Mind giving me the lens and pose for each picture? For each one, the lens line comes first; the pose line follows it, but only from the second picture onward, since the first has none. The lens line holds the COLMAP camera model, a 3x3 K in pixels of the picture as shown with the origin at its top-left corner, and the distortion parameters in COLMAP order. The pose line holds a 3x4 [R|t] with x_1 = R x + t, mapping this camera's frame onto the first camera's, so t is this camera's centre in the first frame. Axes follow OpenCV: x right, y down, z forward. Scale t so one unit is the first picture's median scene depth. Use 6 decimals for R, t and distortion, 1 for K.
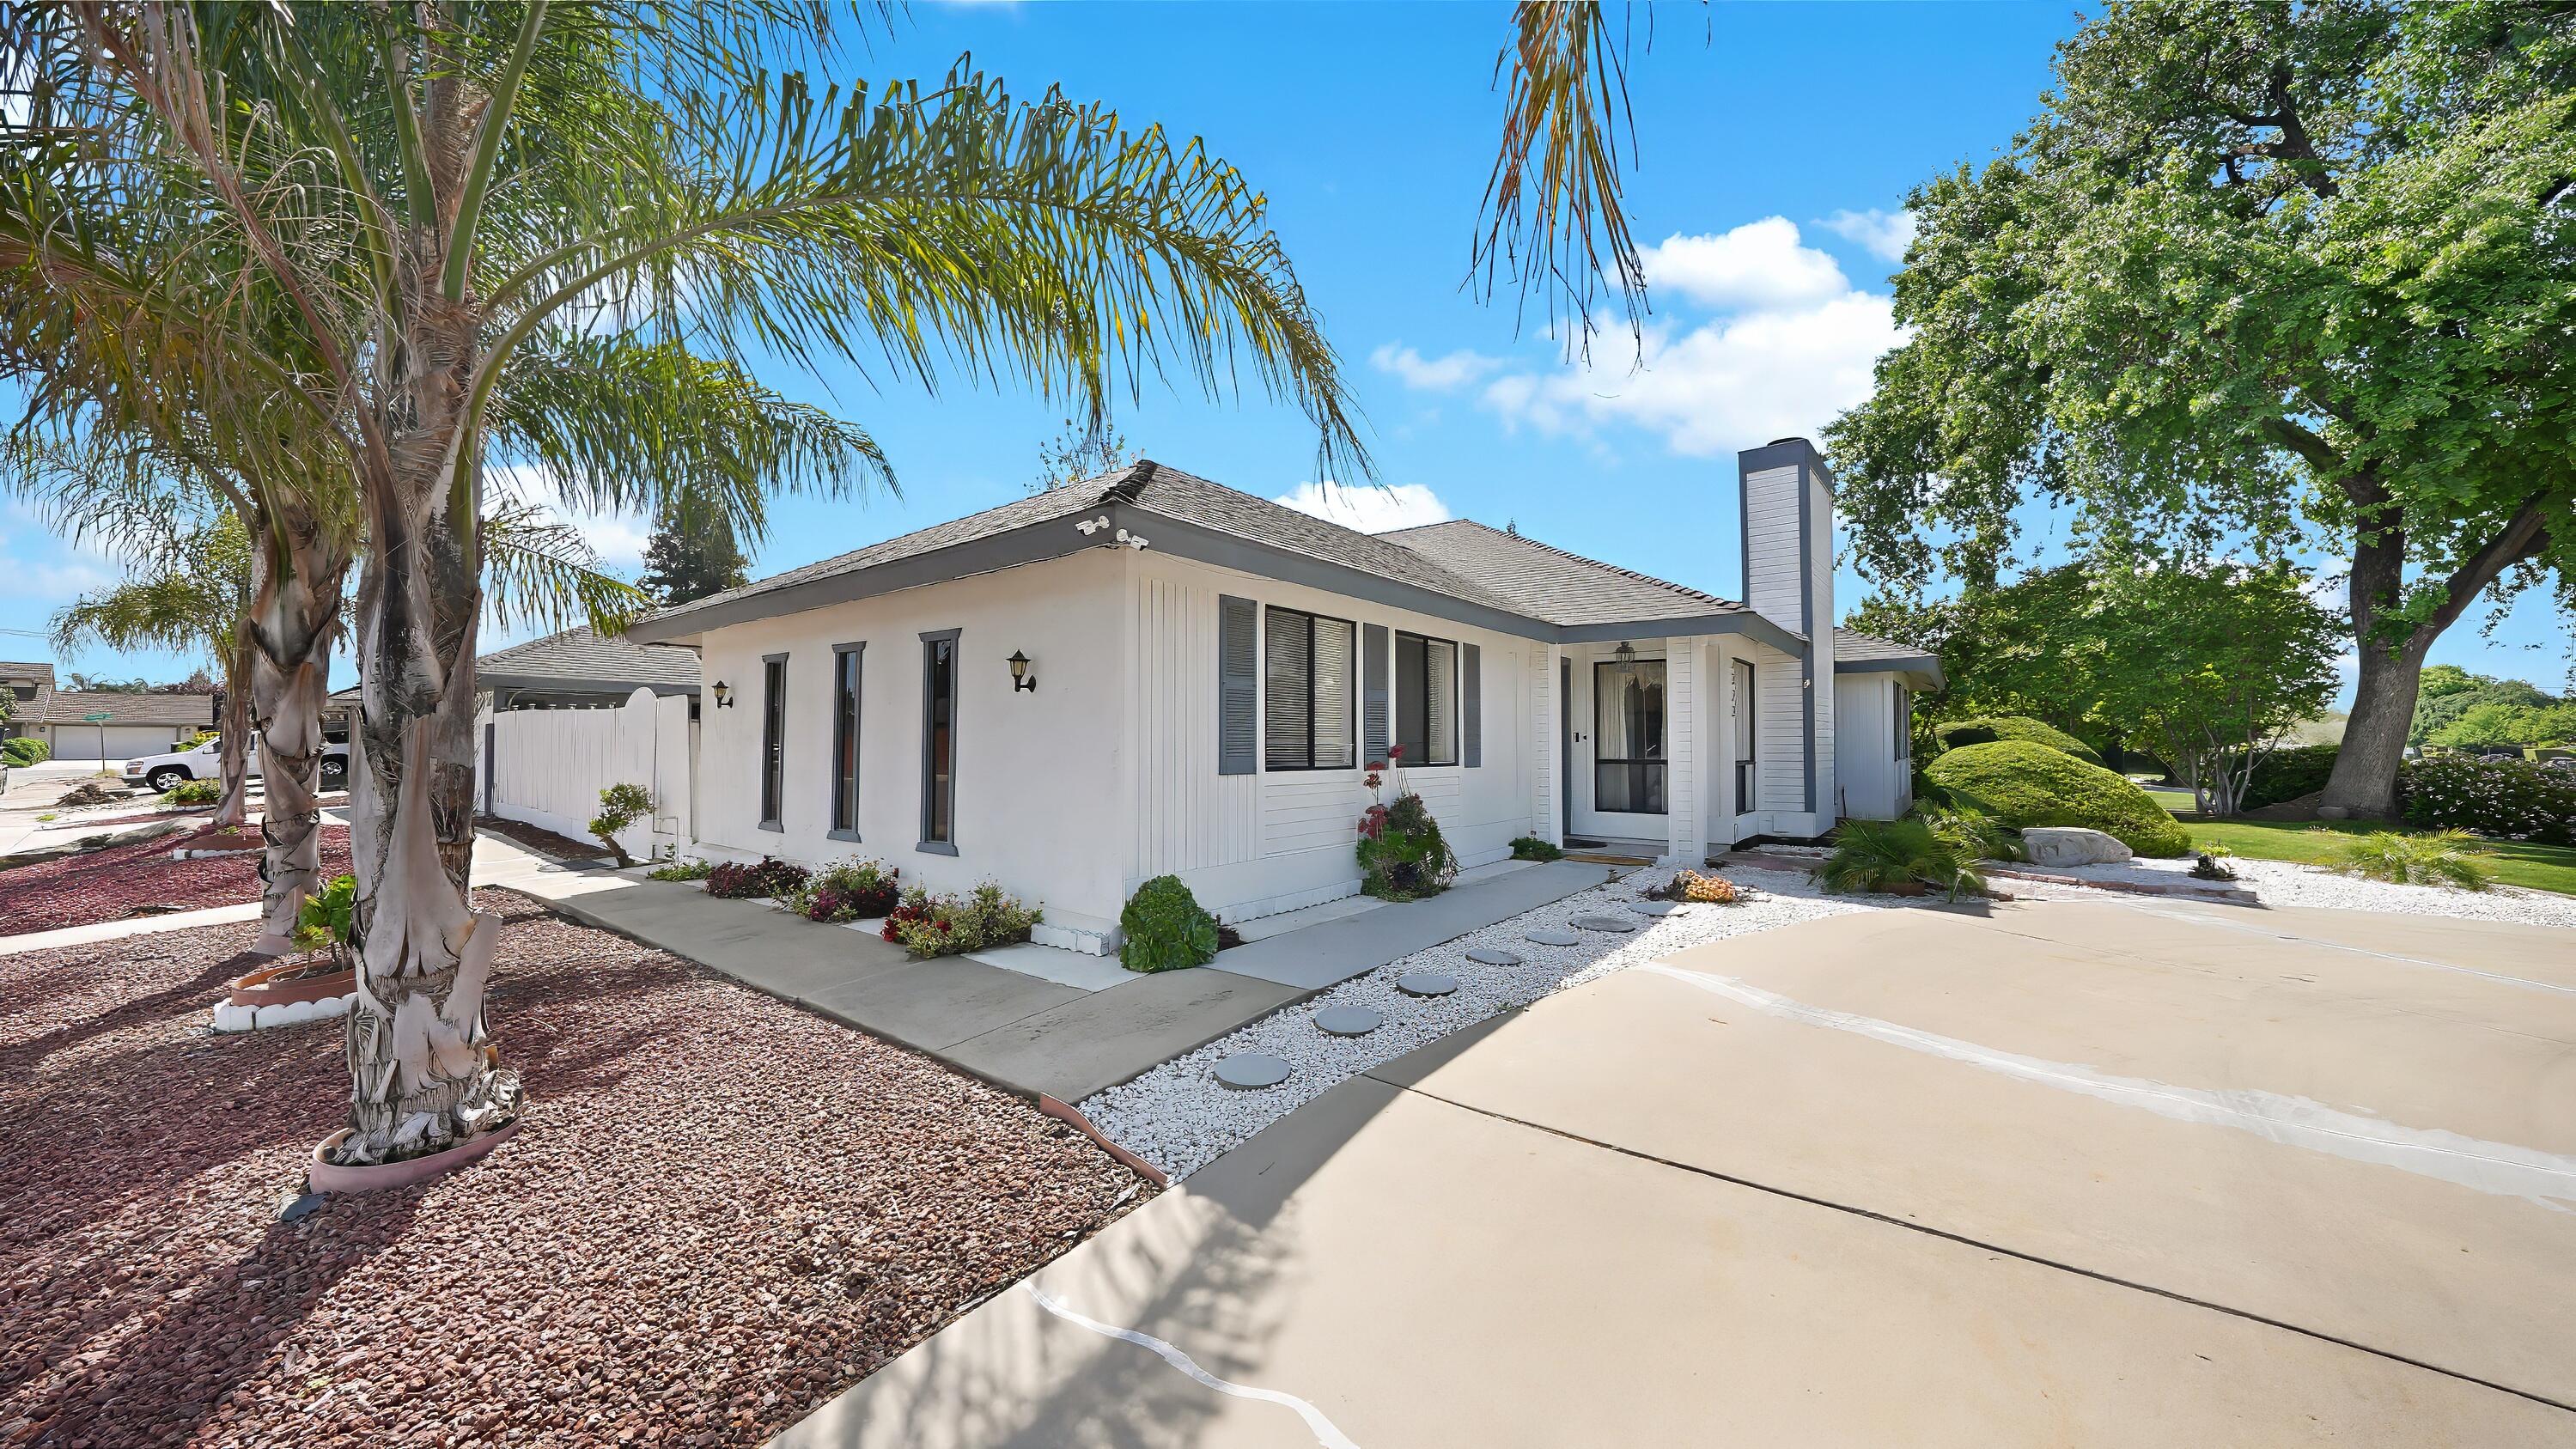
lens RADIAL K [[907.9, 0, 1295.5], [0, 907.9, 728.5], [0, 0, 1]] dist [-0.007372, -0.000036]
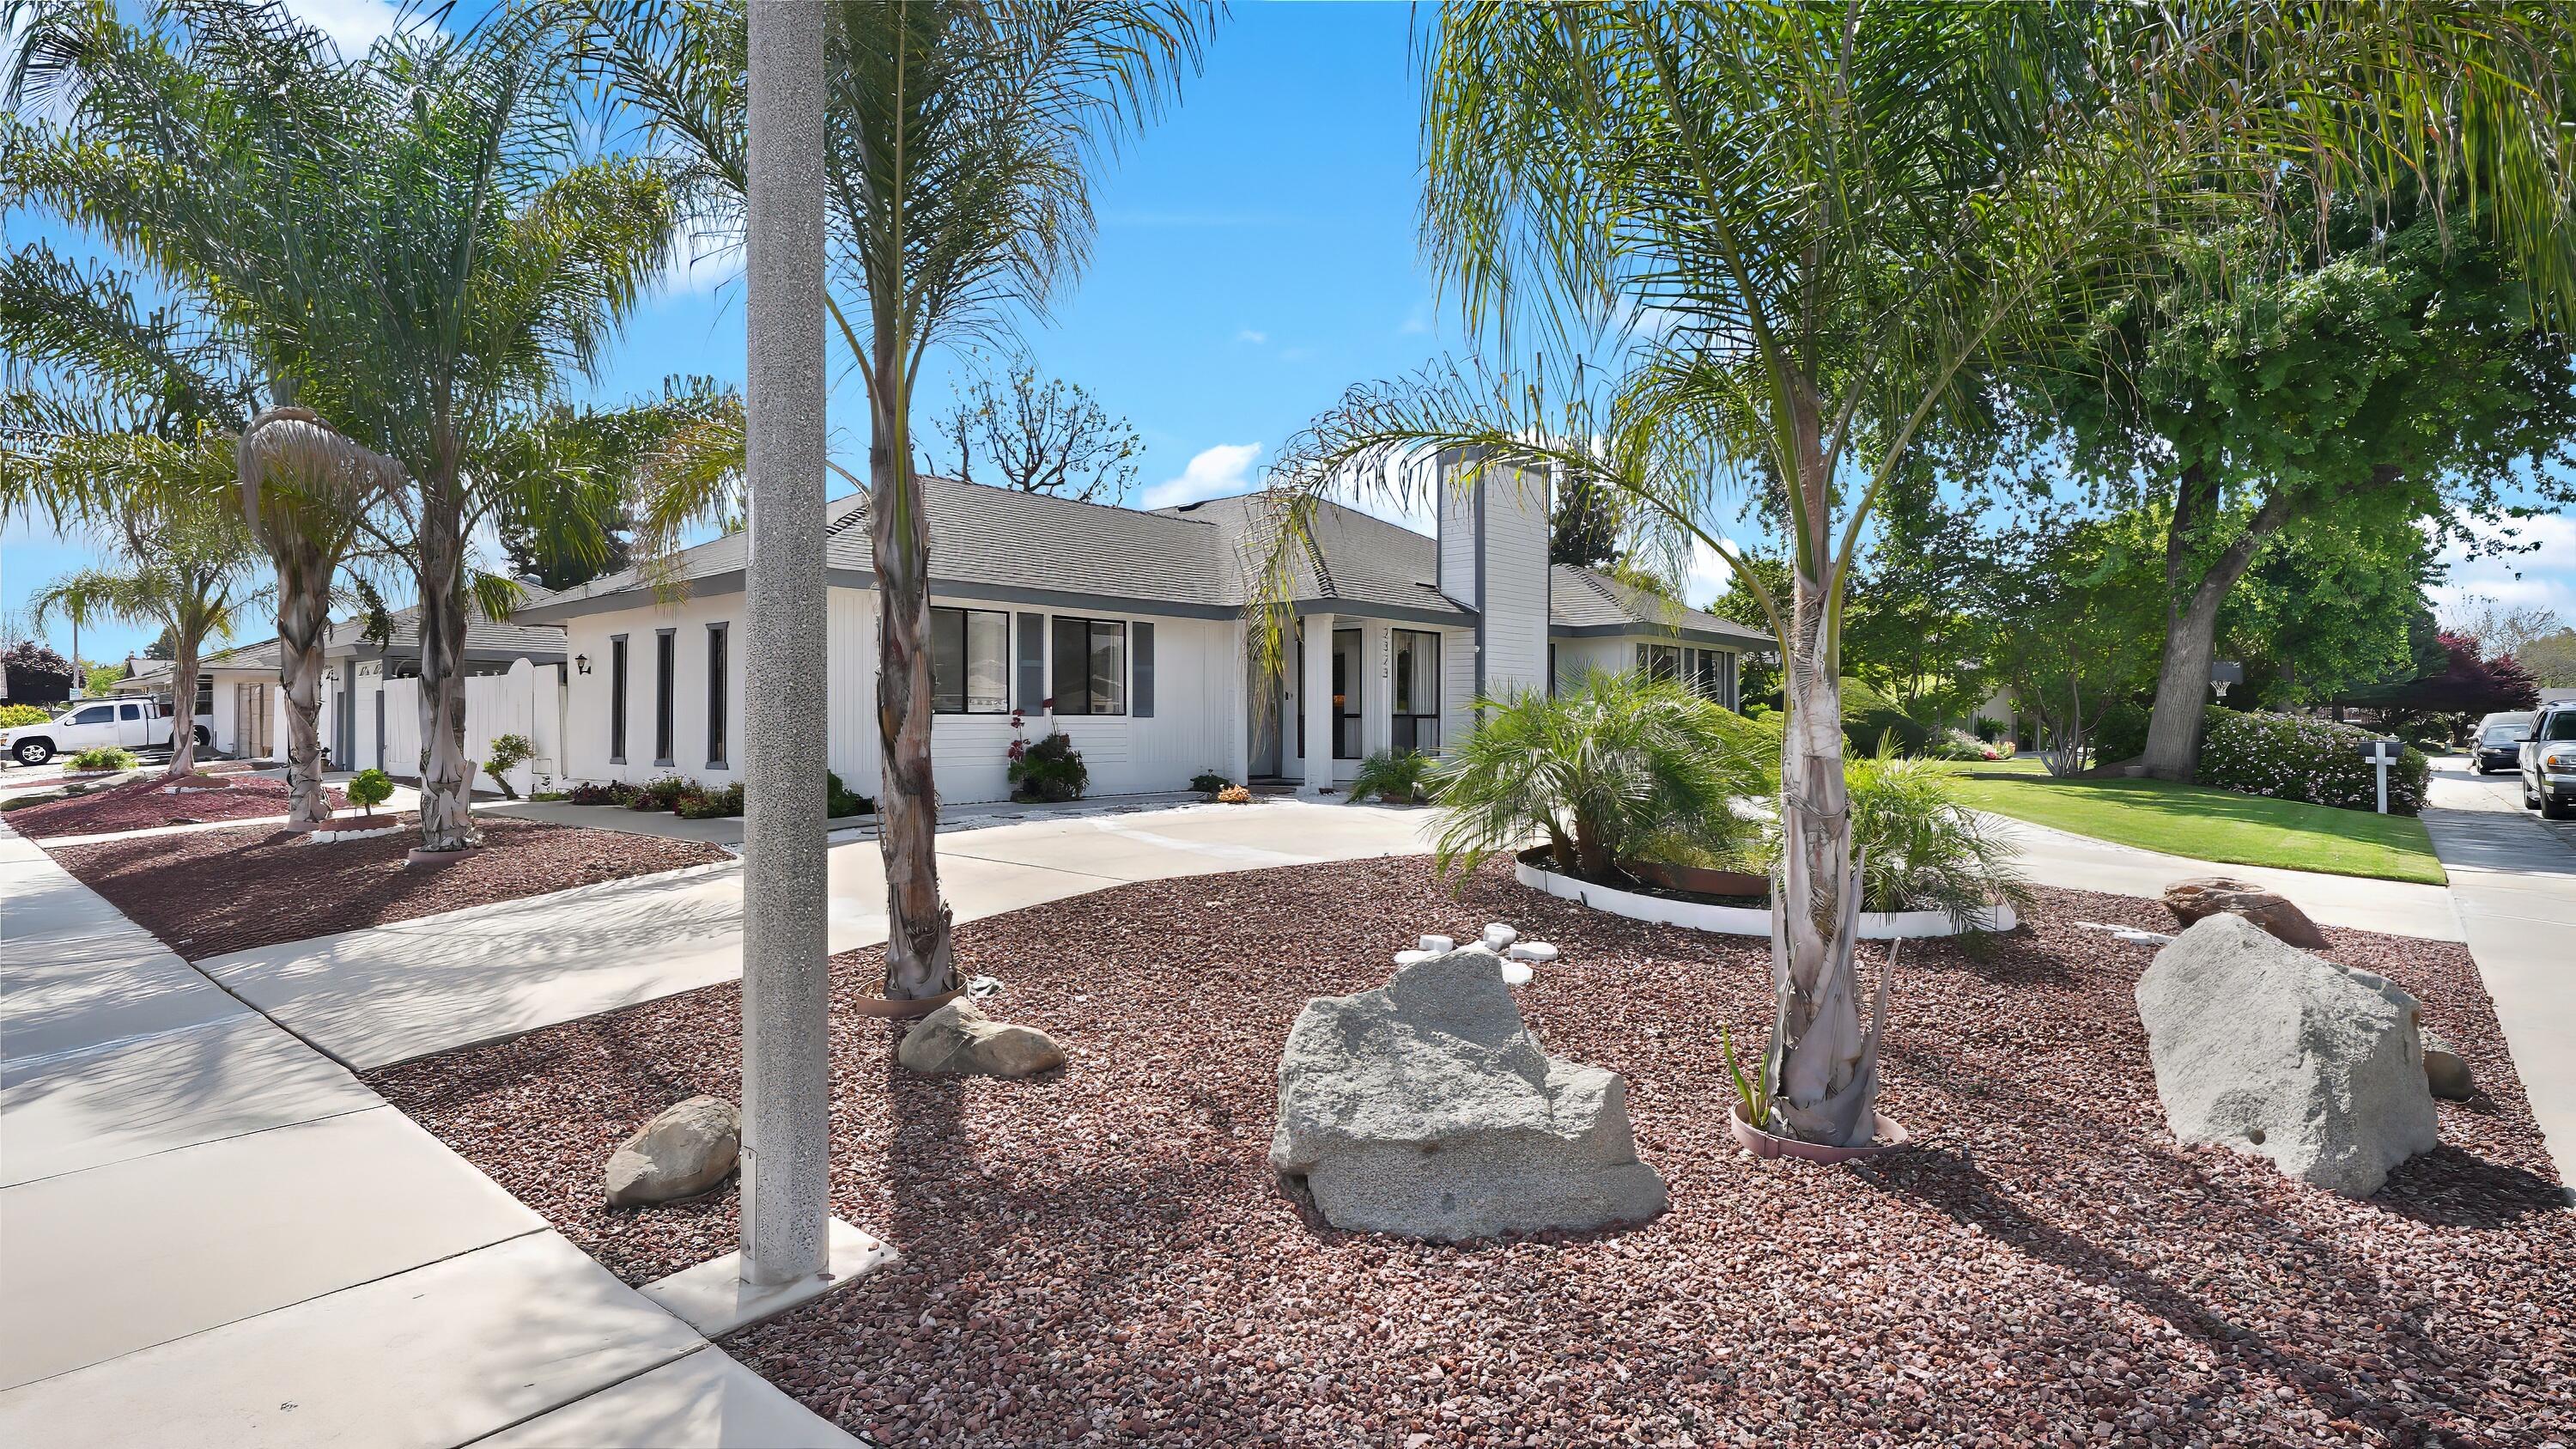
lens RADIAL K [[1179.9, 0, 1282.1], [0, 1179.9, 713.2], [0, 0, 1]] dist [0.006800, 0.000200]
pose [[0.998919, -0.004229, -0.046291, 0.540969], [0.004826, 0.999907, 0.012788, 0.018996], [0.046233, -0.012997, 0.998846, -0.788003]]
